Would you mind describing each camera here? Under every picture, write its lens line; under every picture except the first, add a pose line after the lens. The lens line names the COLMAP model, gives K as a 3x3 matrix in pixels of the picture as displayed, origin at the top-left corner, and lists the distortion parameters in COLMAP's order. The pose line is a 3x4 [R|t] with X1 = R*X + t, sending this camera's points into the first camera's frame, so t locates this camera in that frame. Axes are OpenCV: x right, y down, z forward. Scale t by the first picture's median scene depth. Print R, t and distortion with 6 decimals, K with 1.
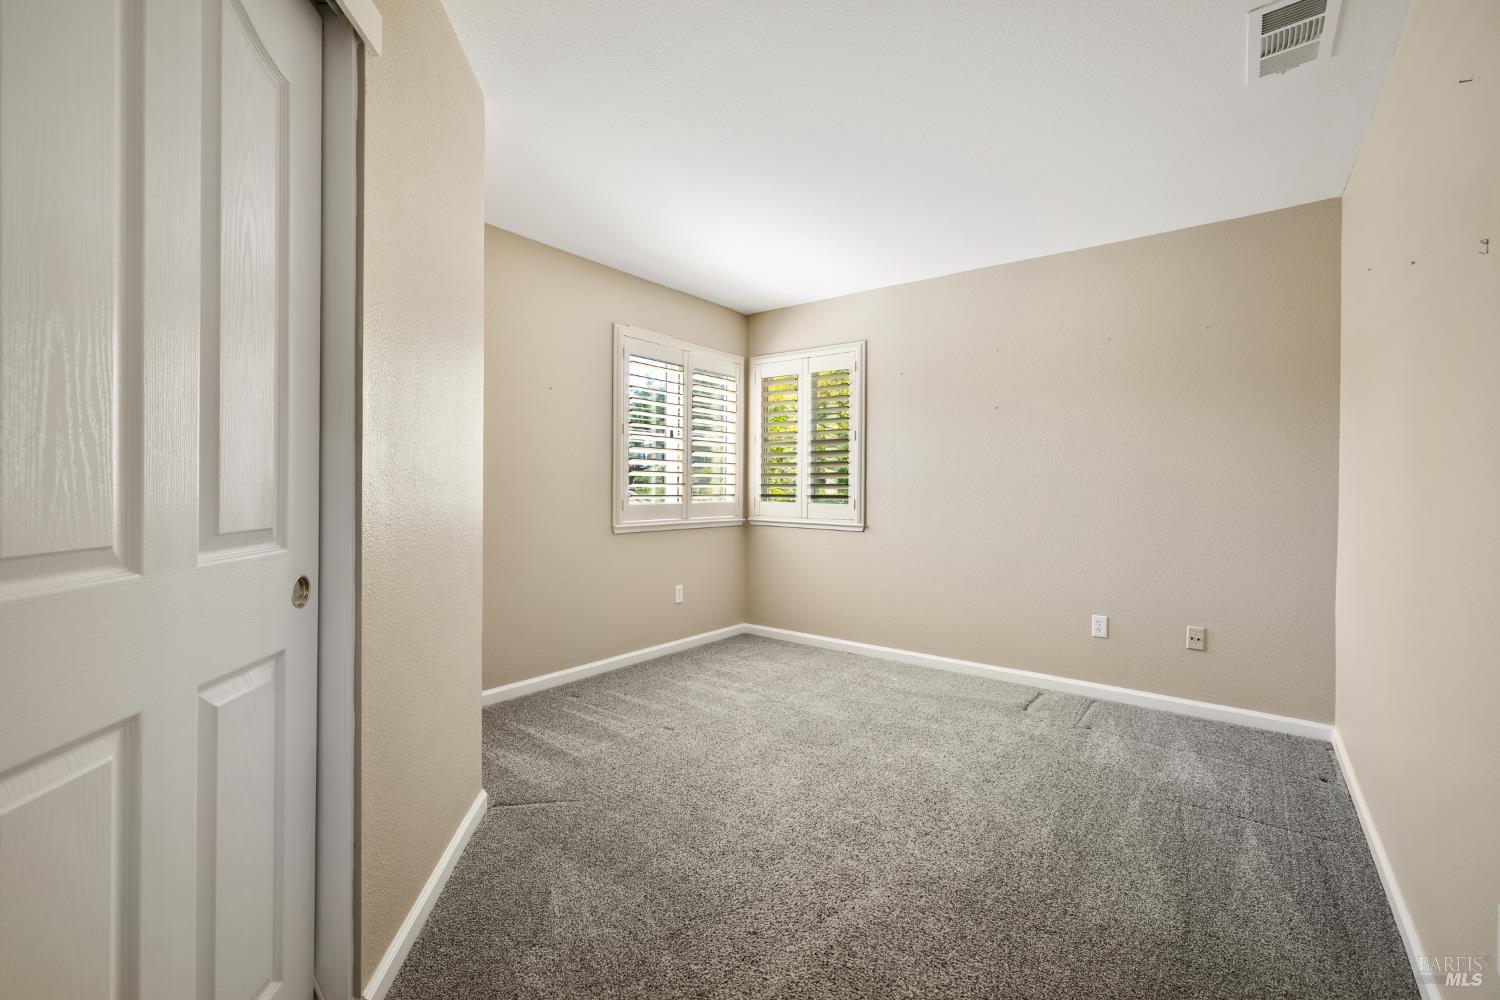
lens RADIAL K [[637.2, 0, 749.1], [0, 637.2, 490.7], [0, 0, 1]] dist [-0.001211, 0.000495]
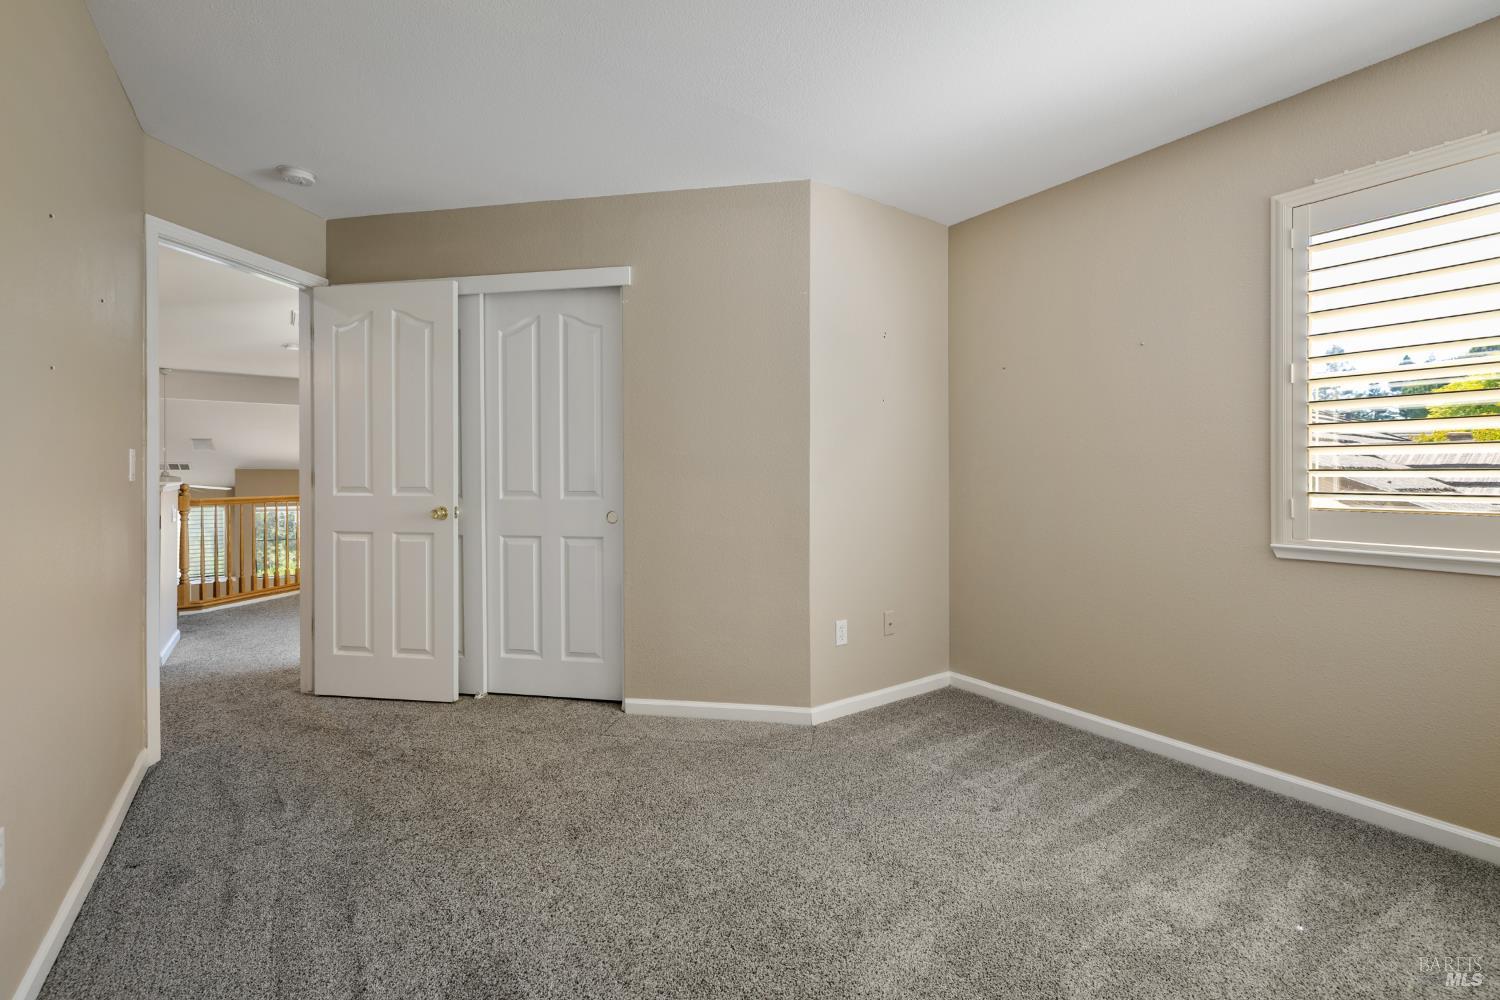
lens RADIAL K [[637.2, 0, 749.7], [0, 637.2, 490.9], [0, 0, 1]] dist [-0.001211, 0.000495]
pose [[-0.309057, 0.003266, -0.951038, 0.621657], [-0.013084, 0.999885, 0.007686, 0.010299], [0.950953, 0.014819, -0.308979, 0.919084]]
